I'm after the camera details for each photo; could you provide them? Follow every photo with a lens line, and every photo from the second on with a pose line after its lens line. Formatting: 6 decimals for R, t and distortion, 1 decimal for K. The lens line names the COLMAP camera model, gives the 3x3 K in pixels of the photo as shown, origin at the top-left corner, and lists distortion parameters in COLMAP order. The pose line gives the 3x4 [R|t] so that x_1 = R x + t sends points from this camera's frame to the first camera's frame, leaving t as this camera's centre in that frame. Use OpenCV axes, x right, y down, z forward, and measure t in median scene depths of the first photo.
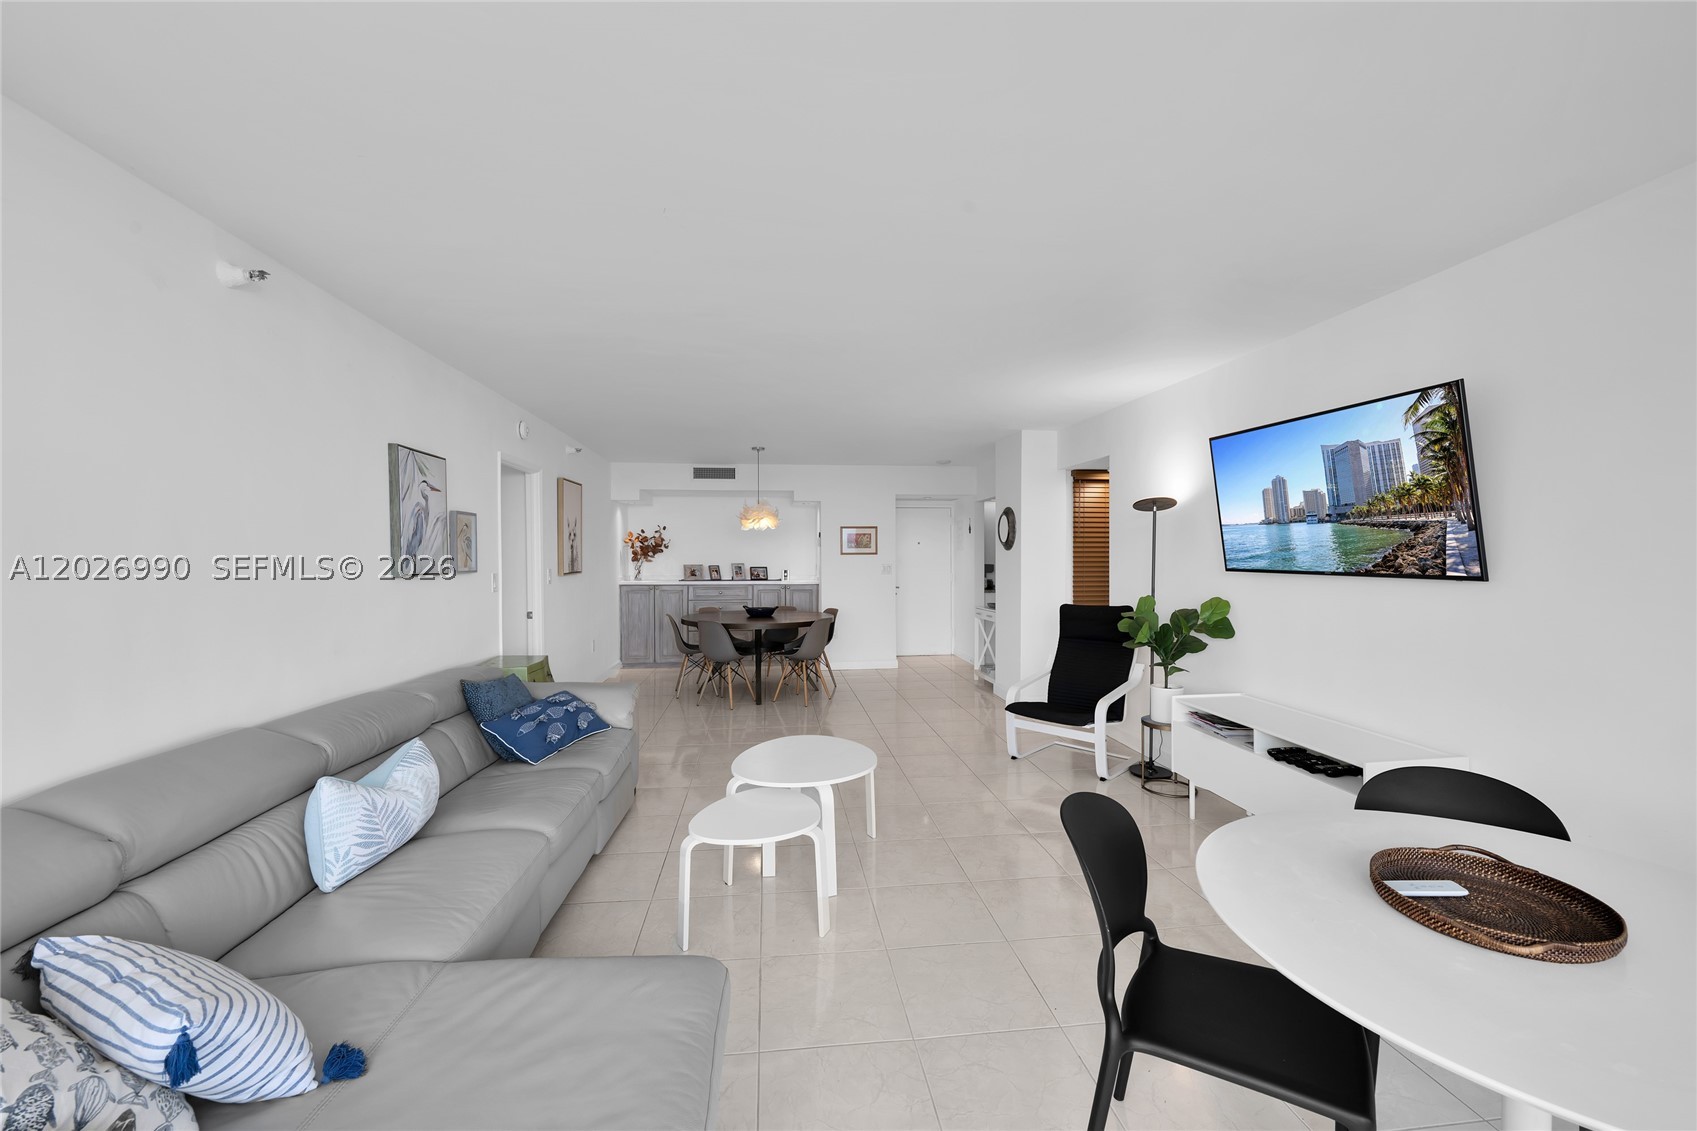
lens RADIAL K [[666.4, 0, 845.9], [0, 666.4, 568.0], [0, 0, 1]] dist [-0.001514, 0.000500]
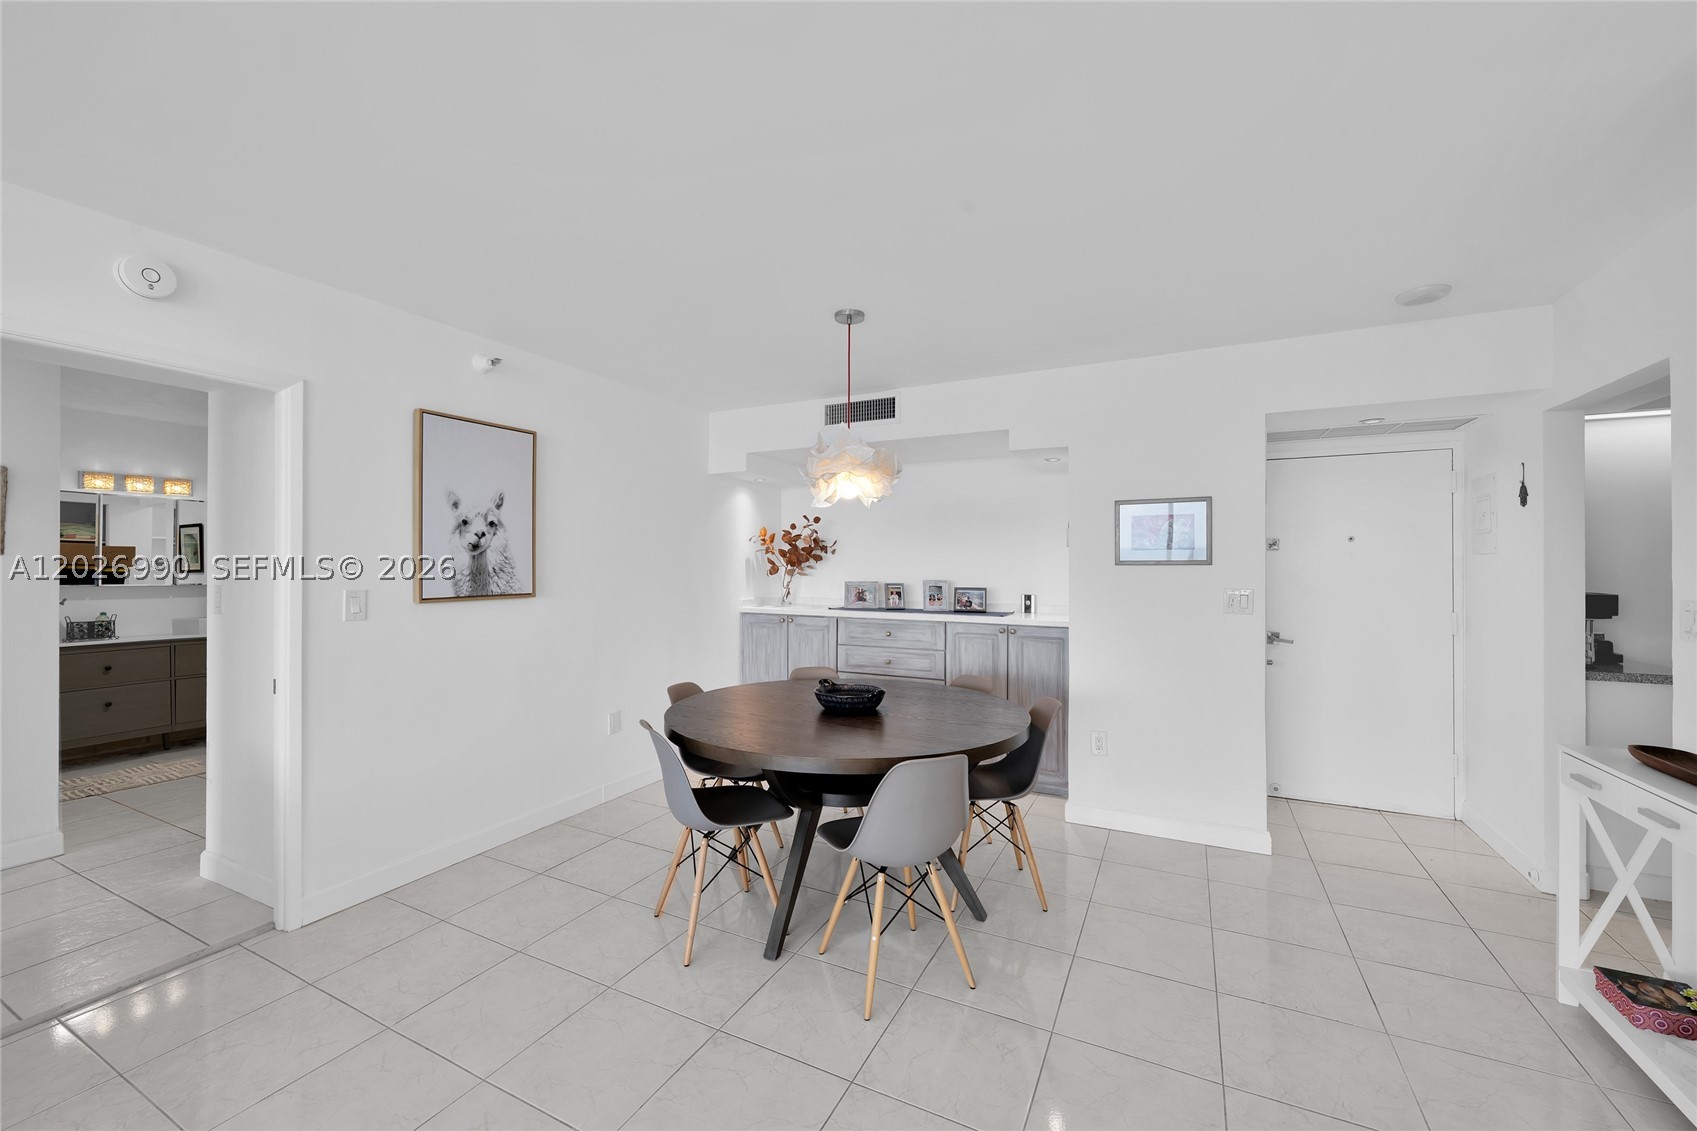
lens RADIAL K [[666.4, 0, 855.9], [0, 666.4, 561.7], [0, 0, 1]] dist [-0.001514, 0.000500]
pose [[0.834938, -0.001067, -0.550343, 0.085186], [-0.014415, 0.999613, -0.023809, -0.008810], [0.550155, 0.027812, 0.834599, 0.516776]]
